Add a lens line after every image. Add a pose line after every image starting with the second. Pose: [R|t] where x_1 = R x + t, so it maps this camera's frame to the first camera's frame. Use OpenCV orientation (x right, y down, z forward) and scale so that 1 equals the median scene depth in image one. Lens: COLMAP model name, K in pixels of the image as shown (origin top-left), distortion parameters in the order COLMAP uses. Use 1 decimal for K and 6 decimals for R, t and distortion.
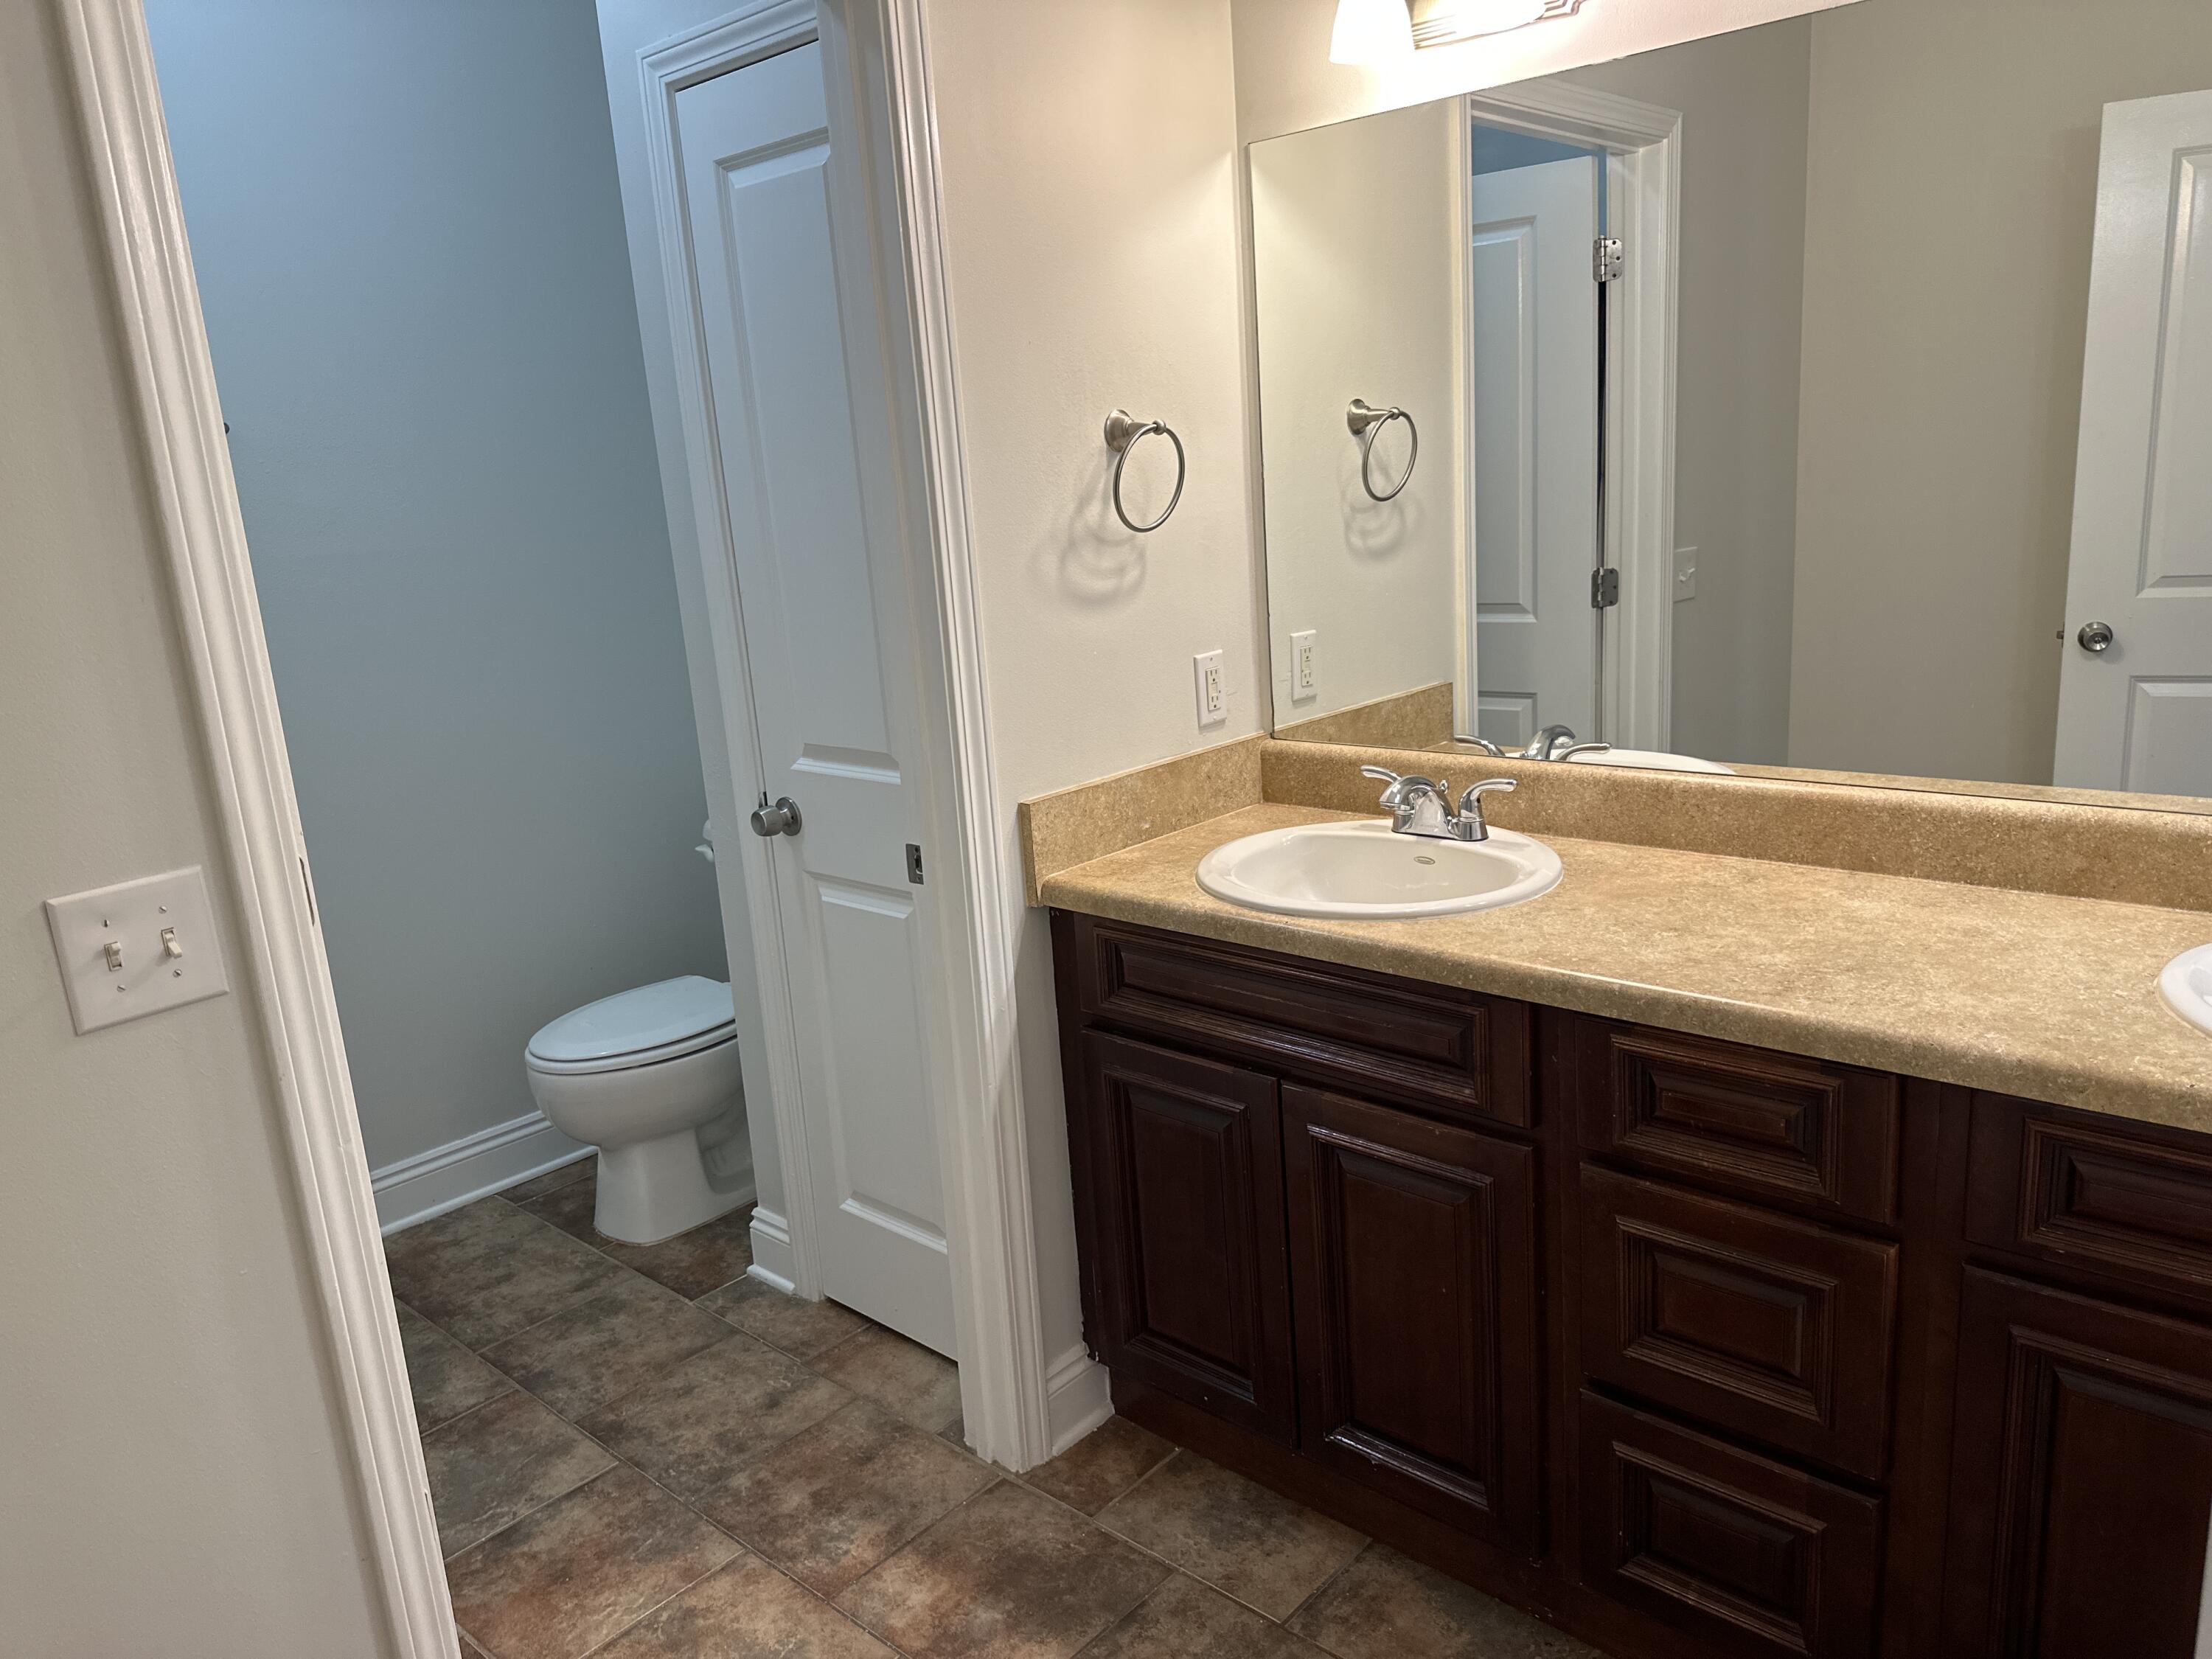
lens RADIAL K [[1580.8, 0, 1107.5], [0, 1580.8, 828.6], [0, 0, 1]] dist [0.046022, -0.029445]
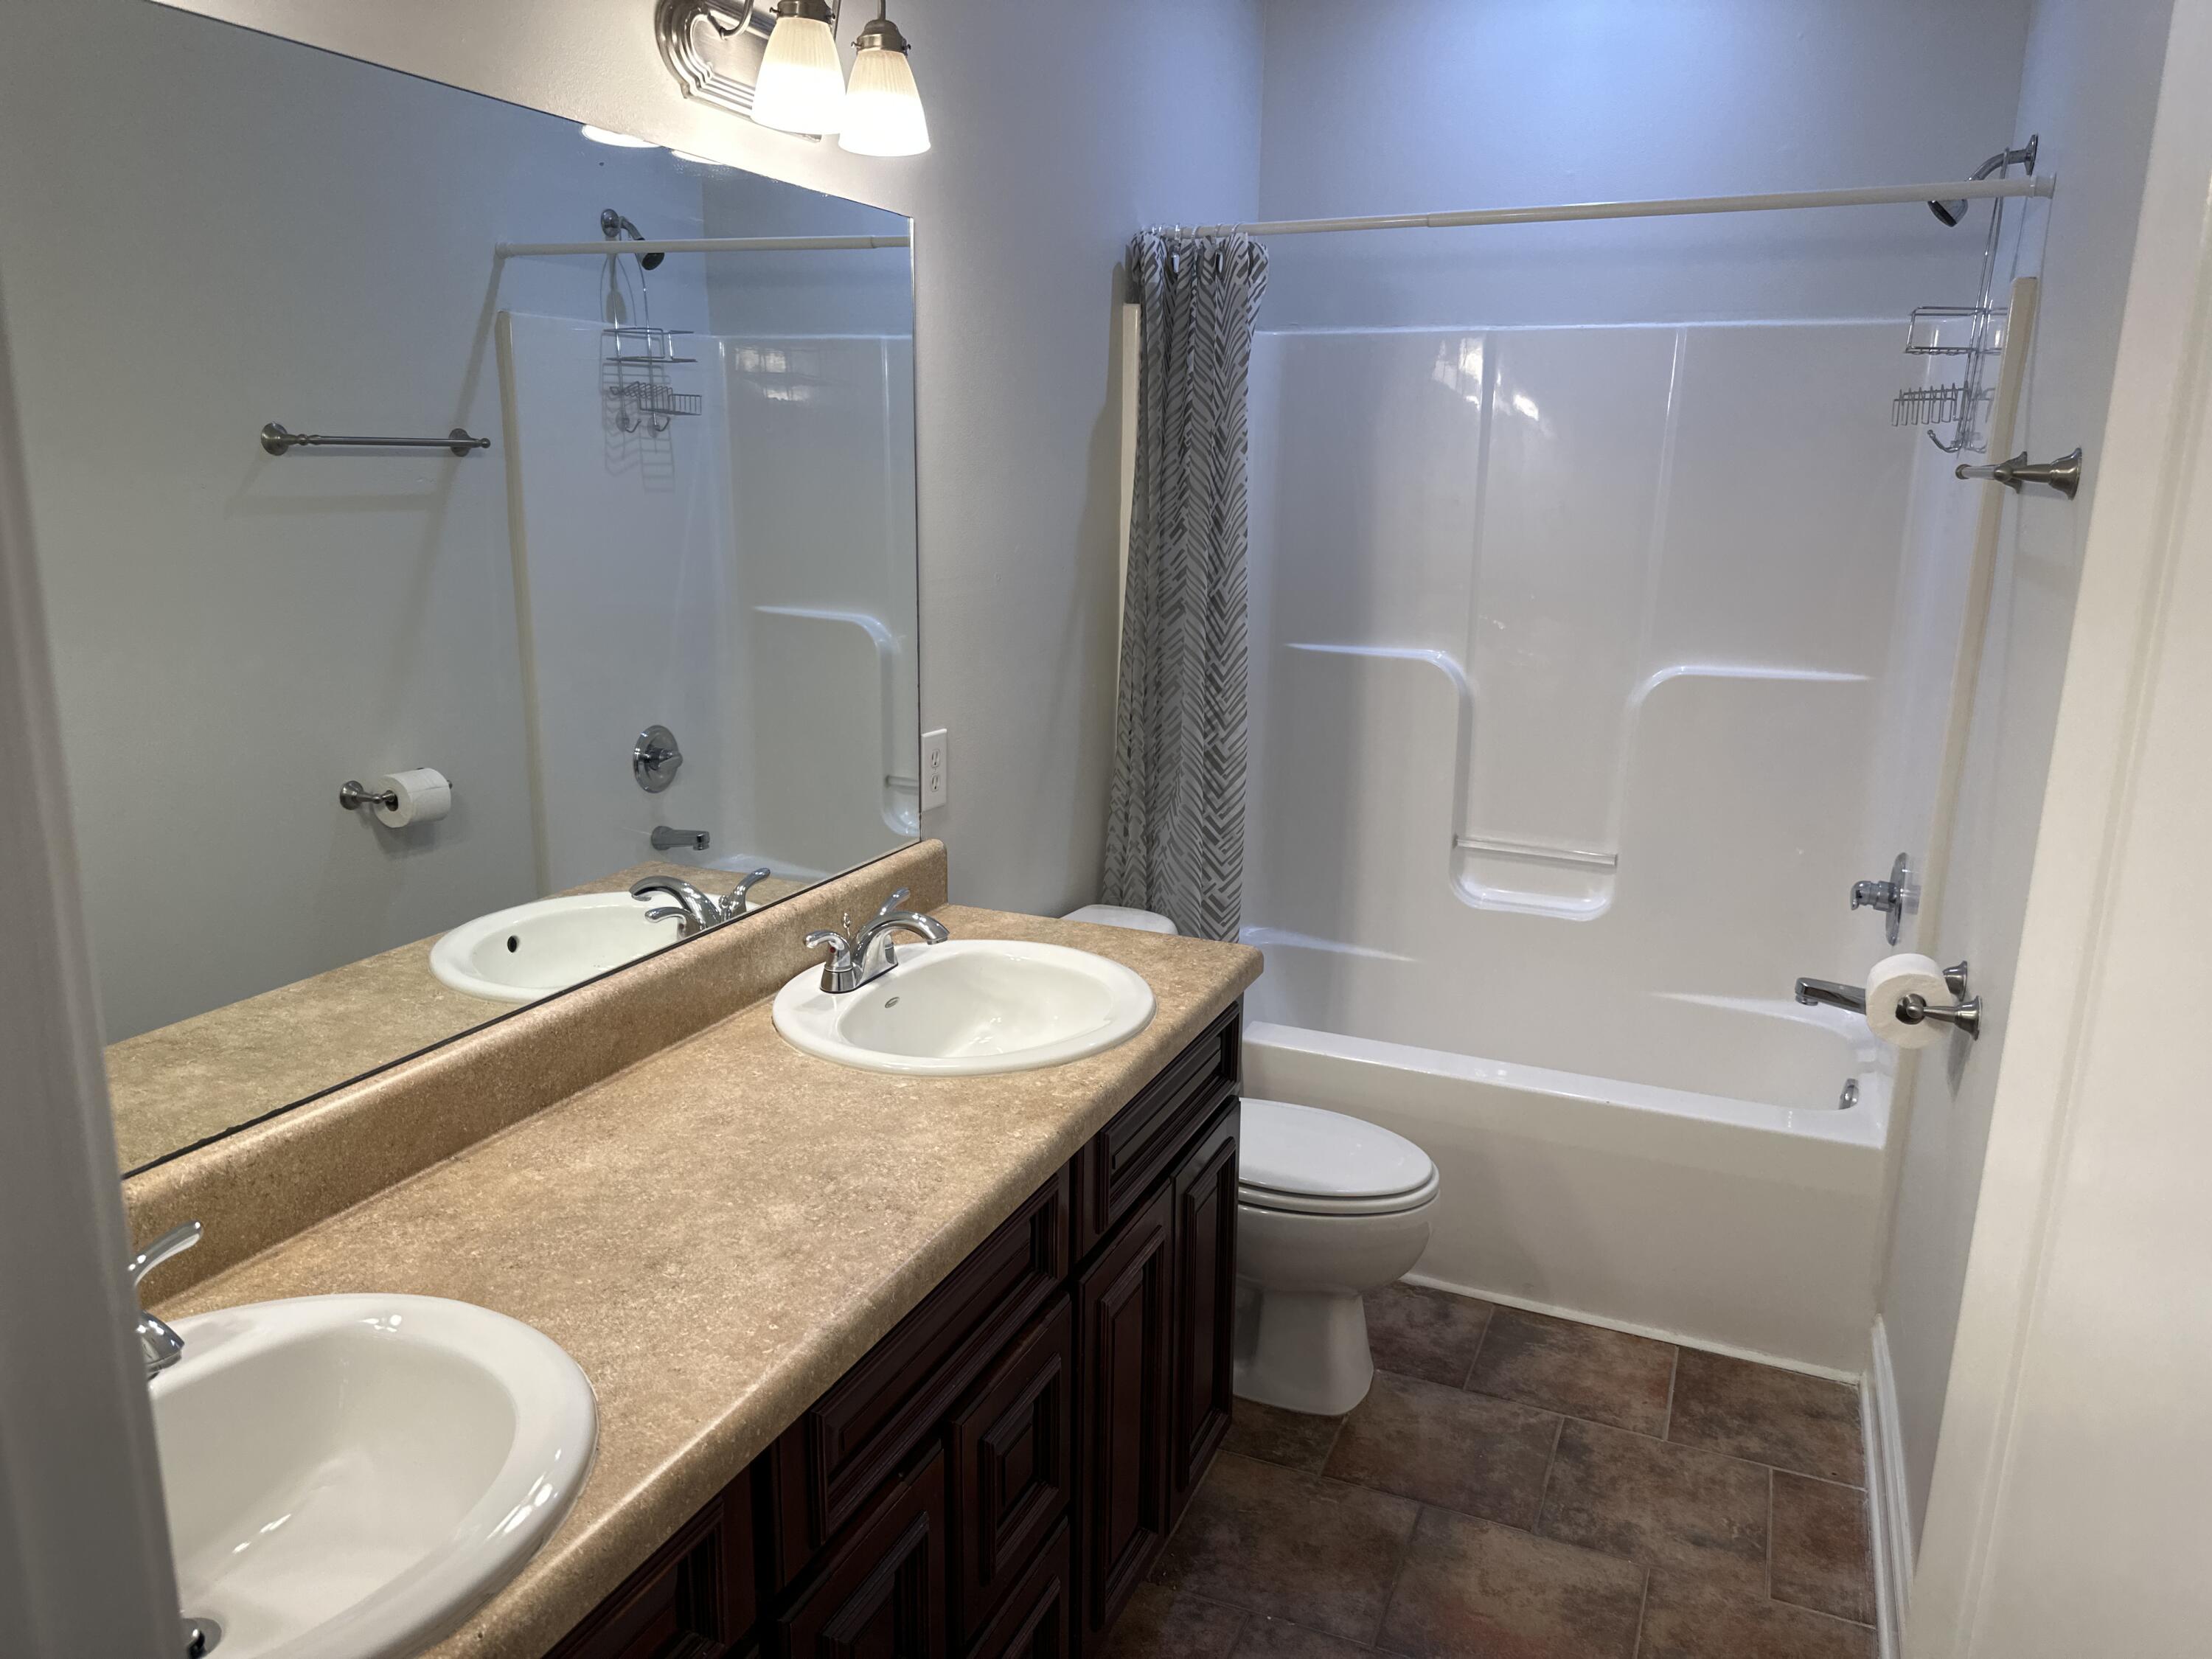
lens RADIAL K [[1580.8, 0, 1109.3], [0, 1580.8, 829.2], [0, 0, 1]] dist [0.046022, -0.029445]
pose [[-0.324065, -0.150272, 0.934024, -0.393608], [0.235650, 0.943361, 0.233535, -0.262183], [-0.916216, 0.295783, -0.270299, 0.968559]]
